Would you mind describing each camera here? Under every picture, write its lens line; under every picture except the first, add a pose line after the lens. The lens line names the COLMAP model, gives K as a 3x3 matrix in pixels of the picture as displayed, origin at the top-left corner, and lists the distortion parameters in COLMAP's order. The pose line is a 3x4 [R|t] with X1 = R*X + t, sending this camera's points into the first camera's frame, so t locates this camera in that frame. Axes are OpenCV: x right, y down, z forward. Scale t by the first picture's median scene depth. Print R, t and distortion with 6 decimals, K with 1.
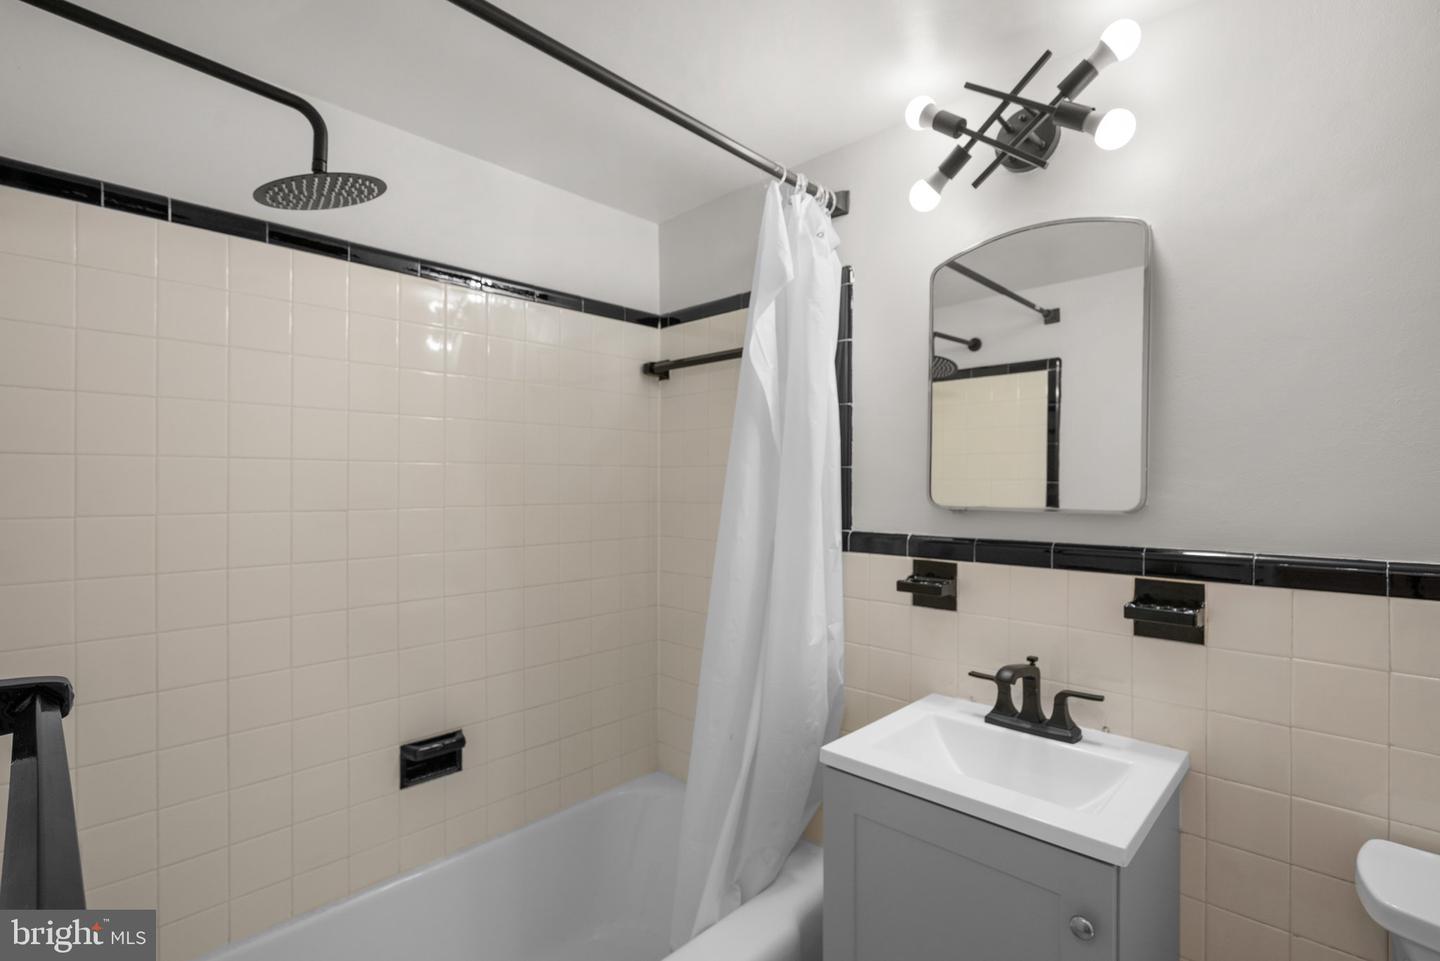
lens RADIAL K [[658.6, 0, 728.1], [0, 658.6, 487.9], [0, 0, 1]] dist [-0.003893, 0.003224]
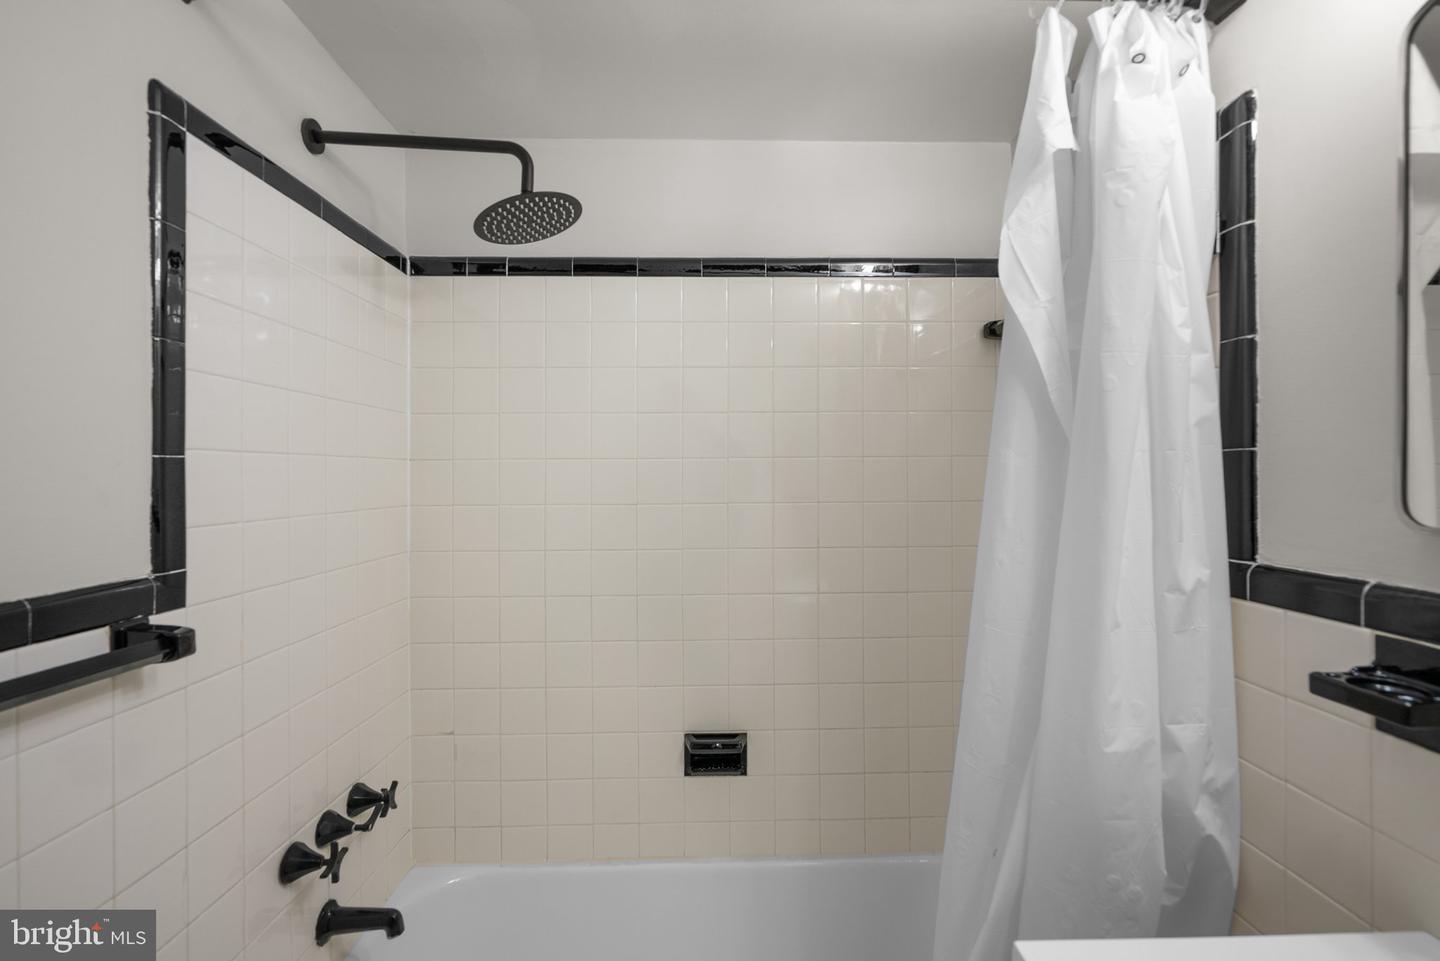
lens RADIAL K [[658.6, 0, 721.2], [0, 658.6, 472.7], [0, 0, 1]] dist [-0.003893, 0.003224]
pose [[0.710470, -0.008113, -0.703681, 0.277727], [0.001316, 0.999947, -0.010200, -0.006755], [0.703727, 0.006321, 0.710443, 0.309049]]
